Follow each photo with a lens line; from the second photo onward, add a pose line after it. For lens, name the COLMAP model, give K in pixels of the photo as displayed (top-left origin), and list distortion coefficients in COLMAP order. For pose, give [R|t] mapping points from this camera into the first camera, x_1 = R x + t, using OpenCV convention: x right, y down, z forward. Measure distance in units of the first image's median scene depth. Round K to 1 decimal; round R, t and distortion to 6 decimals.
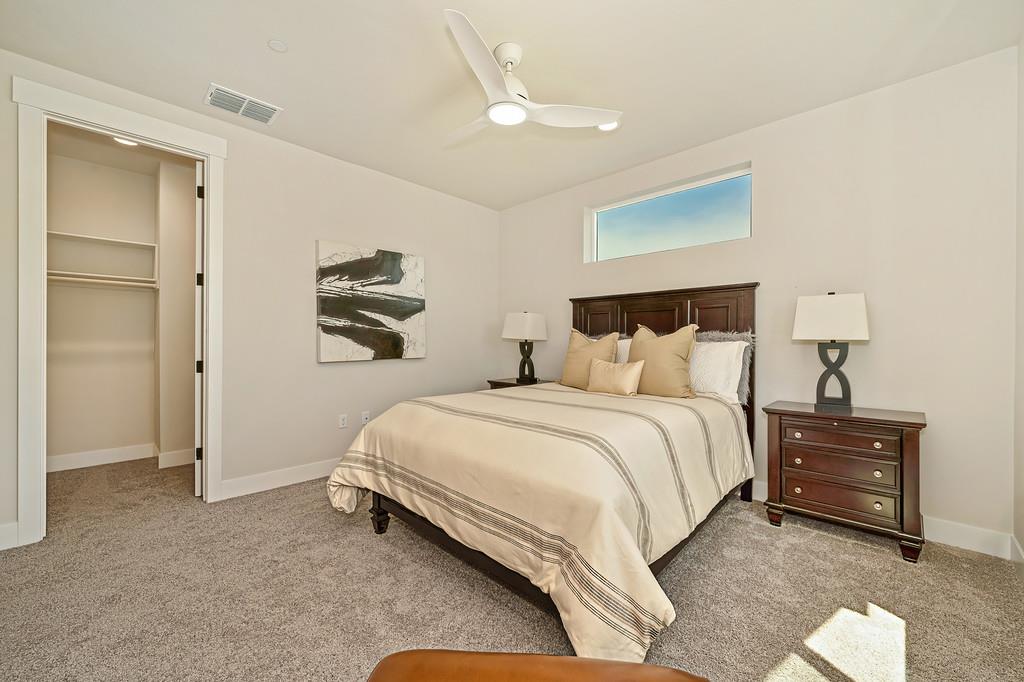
lens RADIAL K [[406.7, 0, 507.3], [0, 406.7, 339.9], [0, 0, 1]] dist [-0.002036, -0.000148]
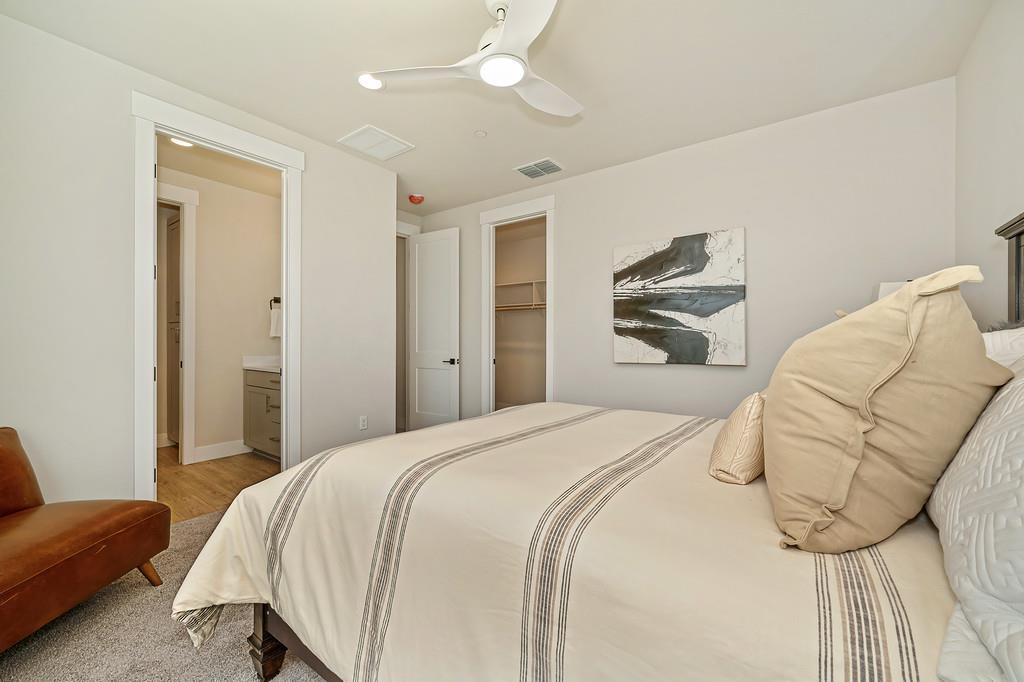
lens RADIAL K [[406.7, 0, 508.9], [0, 406.7, 336.7], [0, 0, 1]] dist [-0.002036, -0.000148]
pose [[0.123323, -0.008727, -0.992328, 0.523311], [0.006032, 0.999949, -0.008044, -0.004828], [0.992348, -0.004994, 0.123369, 0.556953]]
